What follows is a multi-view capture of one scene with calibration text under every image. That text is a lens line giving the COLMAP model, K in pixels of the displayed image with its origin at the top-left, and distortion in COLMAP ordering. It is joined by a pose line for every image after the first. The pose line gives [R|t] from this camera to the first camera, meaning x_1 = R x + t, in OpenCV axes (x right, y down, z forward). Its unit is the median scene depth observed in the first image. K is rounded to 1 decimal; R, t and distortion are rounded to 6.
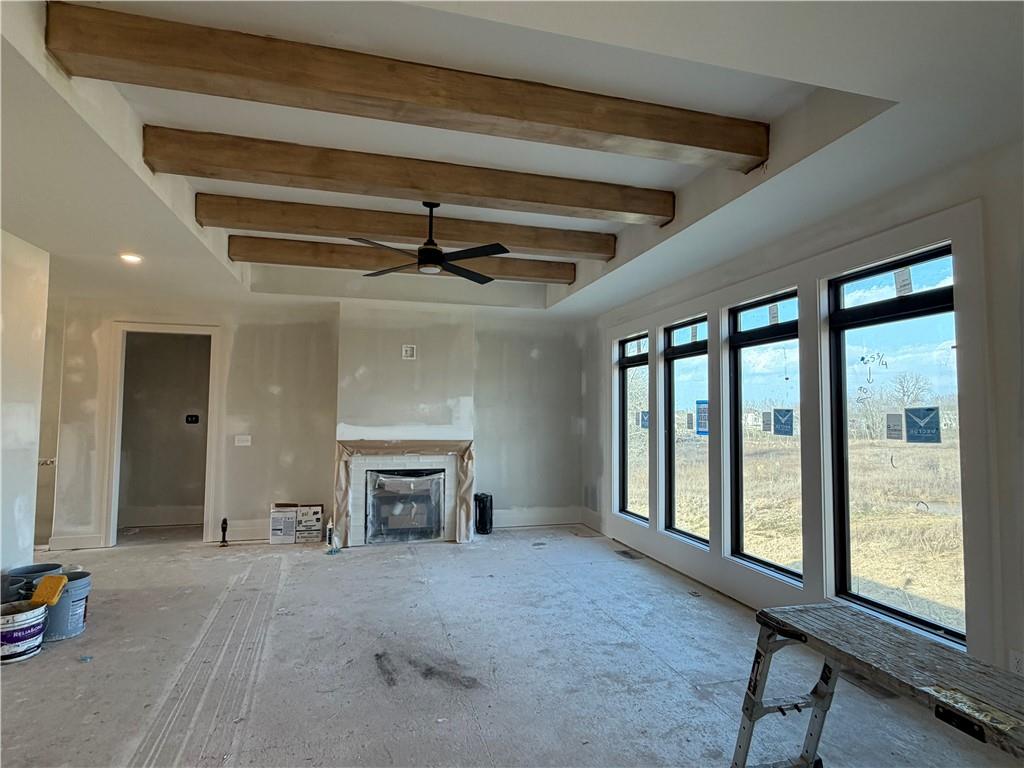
lens RADIAL K [[542.5, 0, 508.1], [0, 542.5, 385.4], [0, 0, 1]] dist [-0.005267, -0.000690]
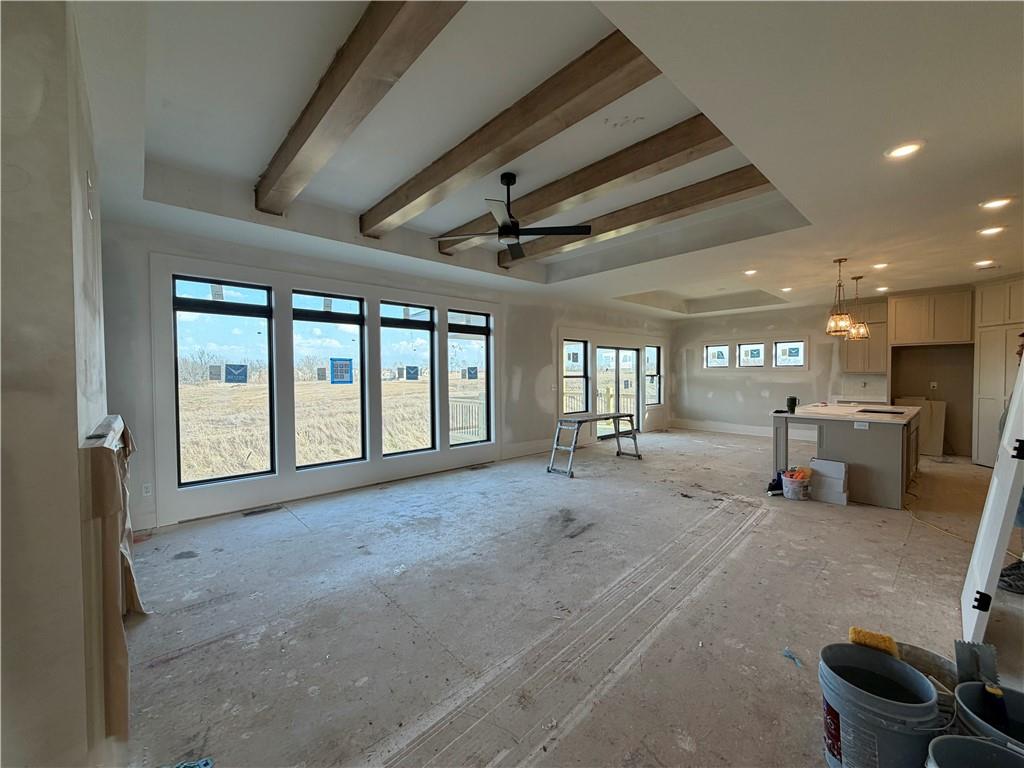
lens RADIAL K [[411.2, 0, 510.6], [0, 411.2, 386.5], [0, 0, 1]] dist [0.003036, -0.000176]
pose [[-0.466685, -0.030847, 0.883885, -0.962632], [-0.047738, 0.998813, 0.009652, 0.088749], [-0.883134, -0.037691, -0.467604, 1.445635]]
